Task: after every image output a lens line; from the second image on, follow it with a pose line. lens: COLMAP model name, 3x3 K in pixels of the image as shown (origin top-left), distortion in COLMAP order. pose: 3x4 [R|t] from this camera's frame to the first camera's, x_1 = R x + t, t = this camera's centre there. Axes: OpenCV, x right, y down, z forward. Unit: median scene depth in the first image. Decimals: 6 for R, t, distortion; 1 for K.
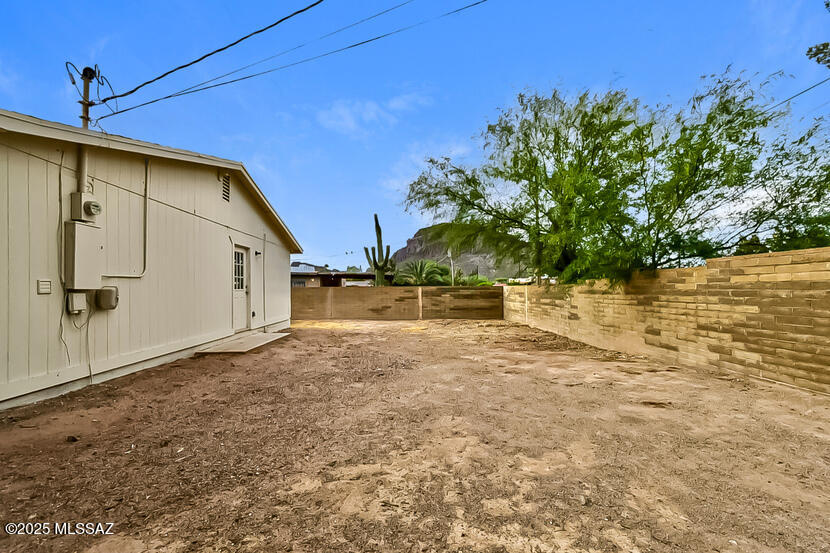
lens RADIAL K [[365.4, 0, 387.7], [0, 365.4, 284.6], [0, 0, 1]] dist [-0.002862, -0.000119]
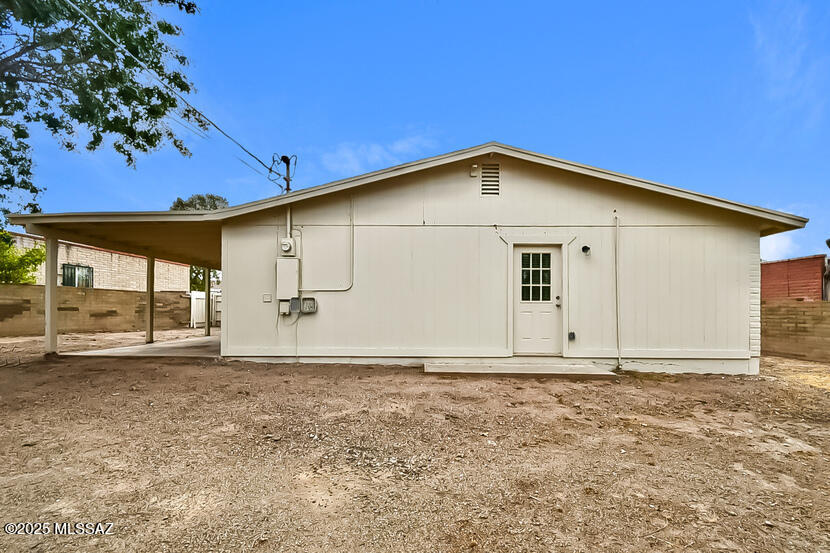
lens RADIAL K [[360.9, 0, 415.8], [0, 360.9, 296.0], [0, 0, 1]] dist [-0.001205, -0.000105]
pose [[0.028426, 0.002535, -0.999593, 0.458220], [0.004414, 0.999987, 0.002661, -0.001335], [0.999586, -0.004488, 0.028415, 0.947196]]
